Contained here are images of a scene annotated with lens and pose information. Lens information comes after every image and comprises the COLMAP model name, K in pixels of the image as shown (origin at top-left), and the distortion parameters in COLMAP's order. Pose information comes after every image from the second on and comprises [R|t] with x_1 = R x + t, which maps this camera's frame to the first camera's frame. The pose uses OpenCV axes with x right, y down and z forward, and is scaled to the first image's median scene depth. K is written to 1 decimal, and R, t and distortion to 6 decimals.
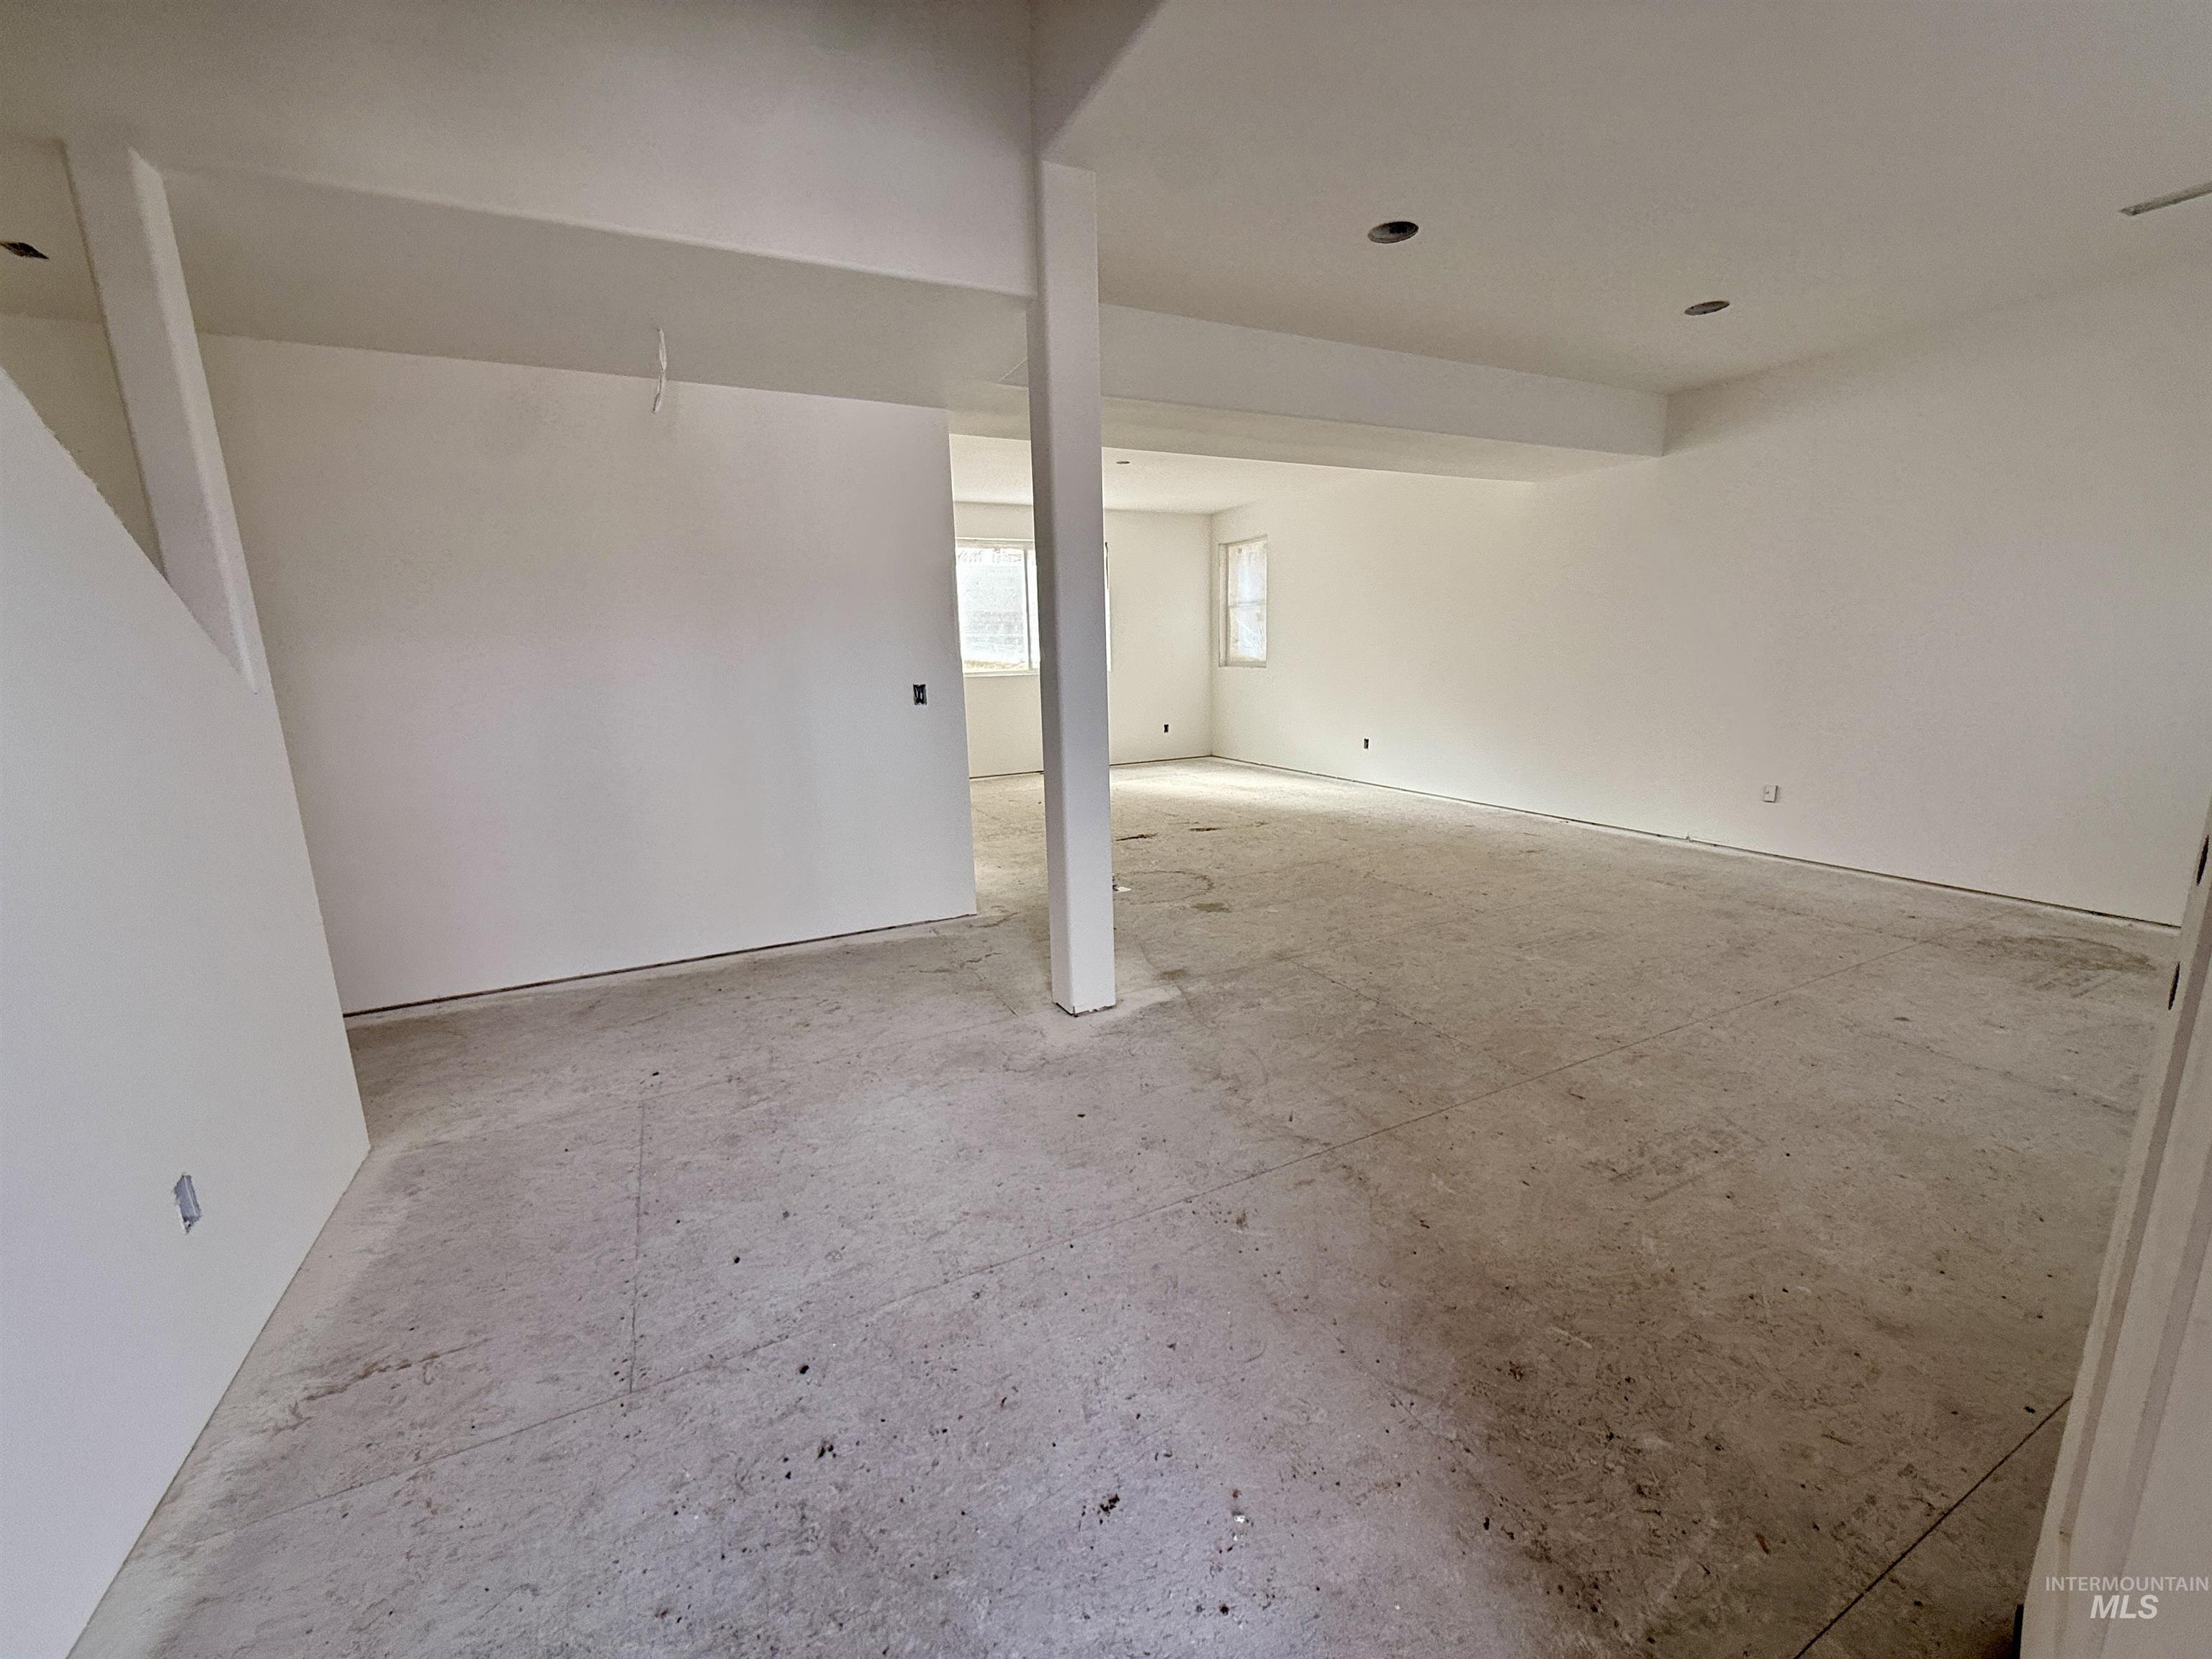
lens RADIAL K [[879.2, 0, 1114.0], [0, 879.2, 827.7], [0, 0, 1]] dist [-0.002347, 0.000513]
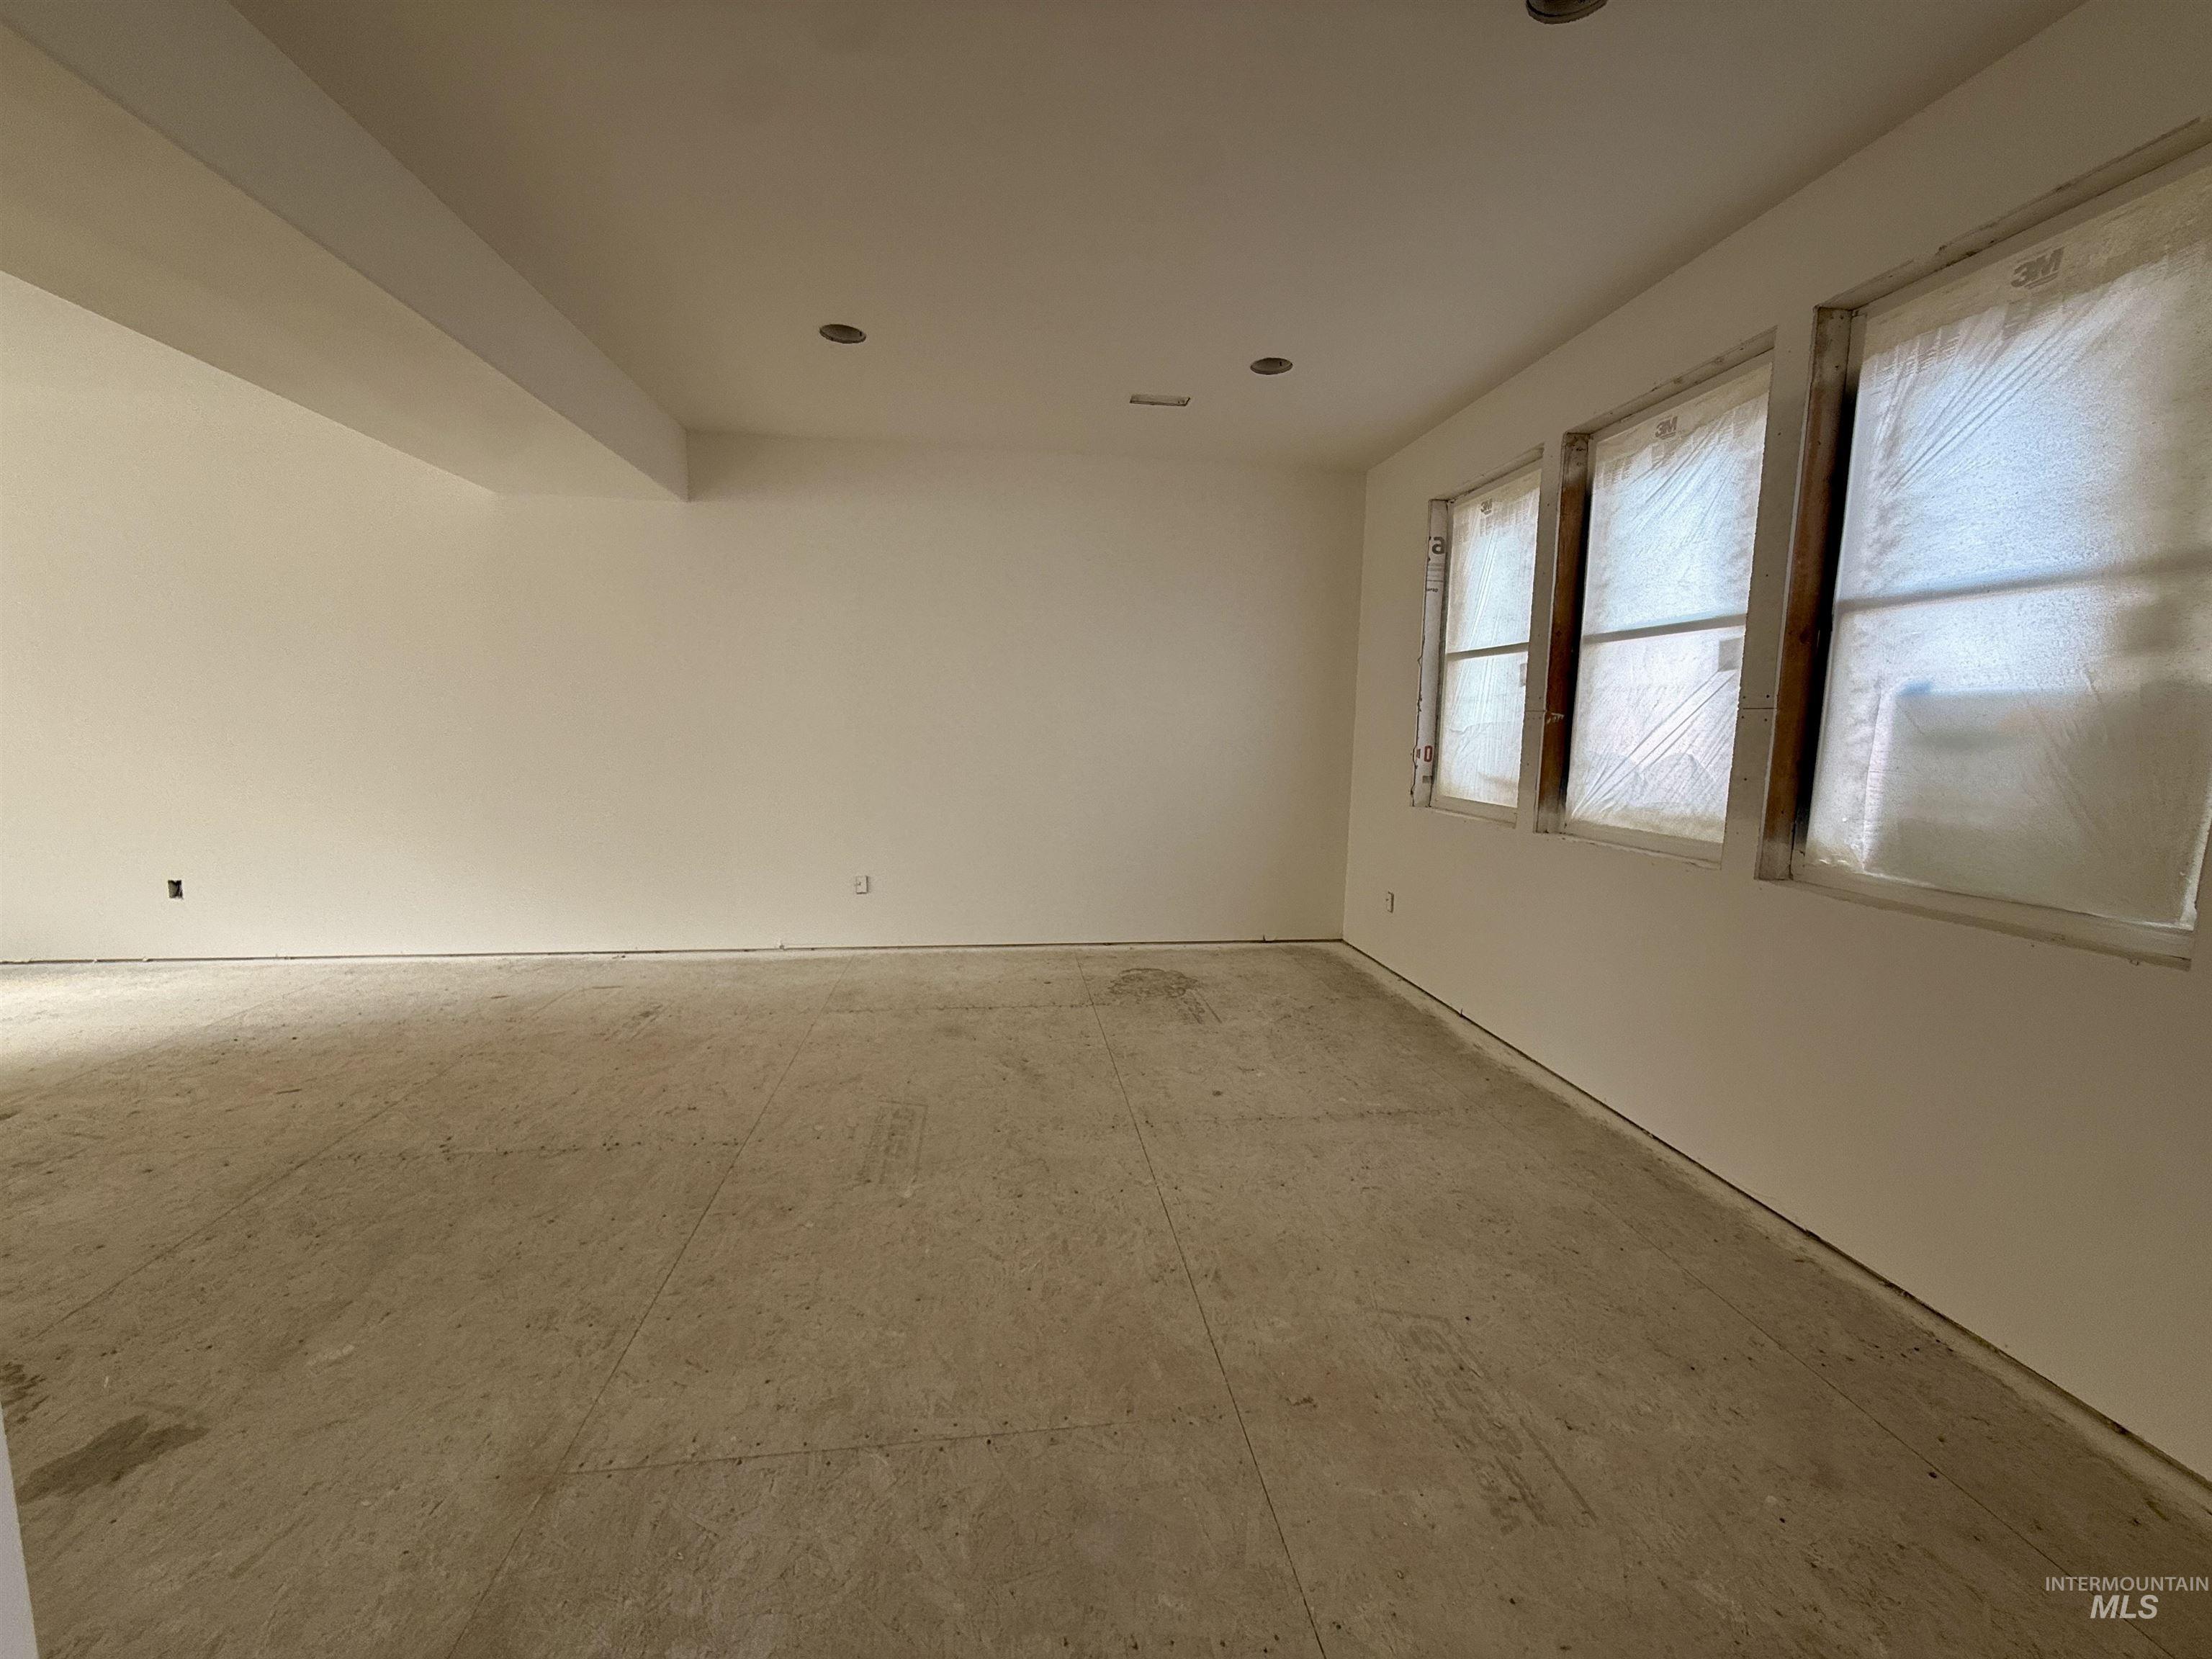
lens RADIAL K [[879.2, 0, 1112.9], [0, 879.2, 829.5], [0, 0, 1]] dist [-0.002347, 0.000513]
pose [[0.325234, -0.085489, 0.941761, -0.047467], [0.165797, 0.985634, 0.032214, -0.072166], [-0.930985, 0.145665, 0.334736, 0.363485]]
